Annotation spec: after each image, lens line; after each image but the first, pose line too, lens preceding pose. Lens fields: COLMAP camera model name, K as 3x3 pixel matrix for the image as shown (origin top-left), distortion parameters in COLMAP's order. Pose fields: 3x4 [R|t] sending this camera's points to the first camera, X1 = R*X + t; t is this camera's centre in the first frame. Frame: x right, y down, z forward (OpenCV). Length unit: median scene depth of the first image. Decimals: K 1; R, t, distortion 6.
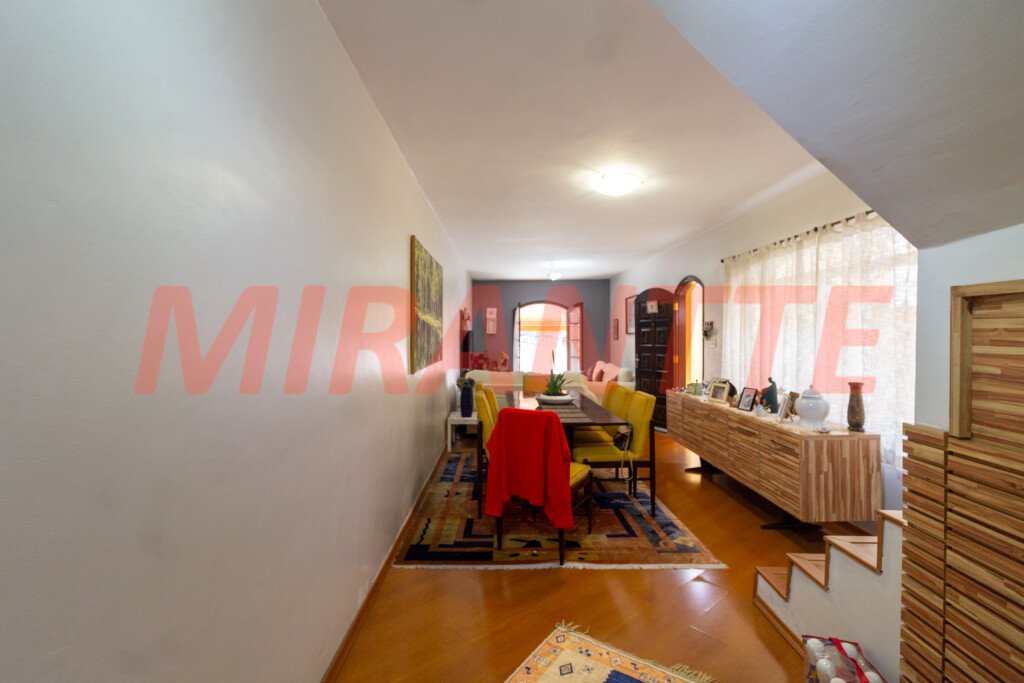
lens RADIAL K [[473.1, 0, 512.2], [0, 473.1, 339.9], [0, 0, 1]] dist [-0.000157, 0.000874]
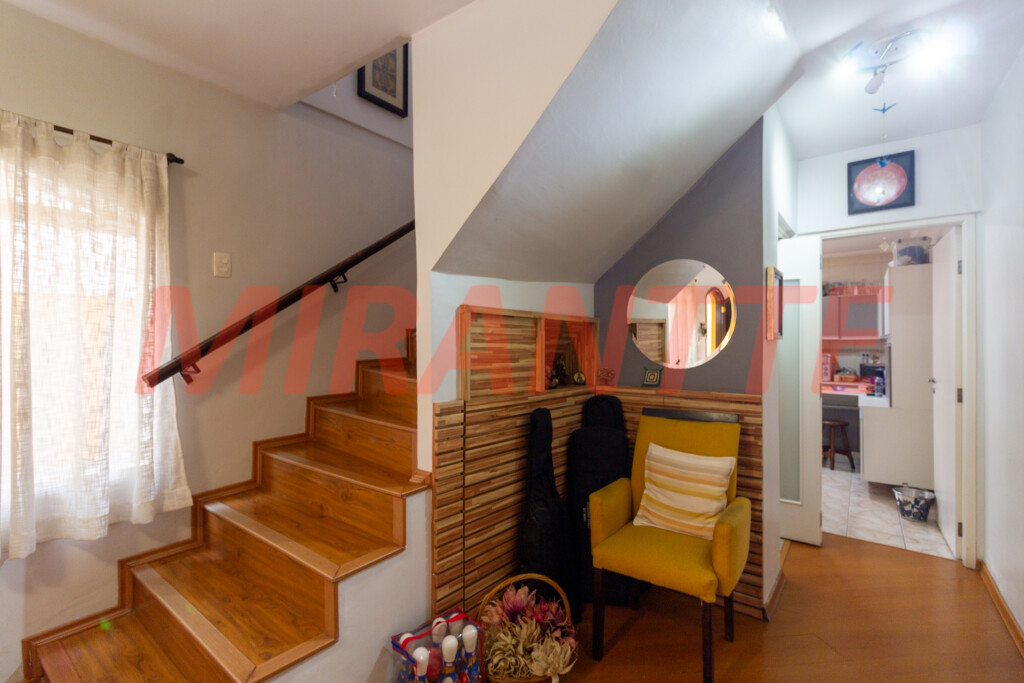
lens RADIAL K [[473.1, 0, 512.2], [0, 473.1, 339.9], [0, 0, 1]] dist [-0.000157, 0.000874]
pose [[-0.796065, 0.005849, 0.605183, -0.127027], [0.006200, 0.999980, -0.001510, 0.005846], [-0.605179, 0.002550, -0.796085, 2.144102]]
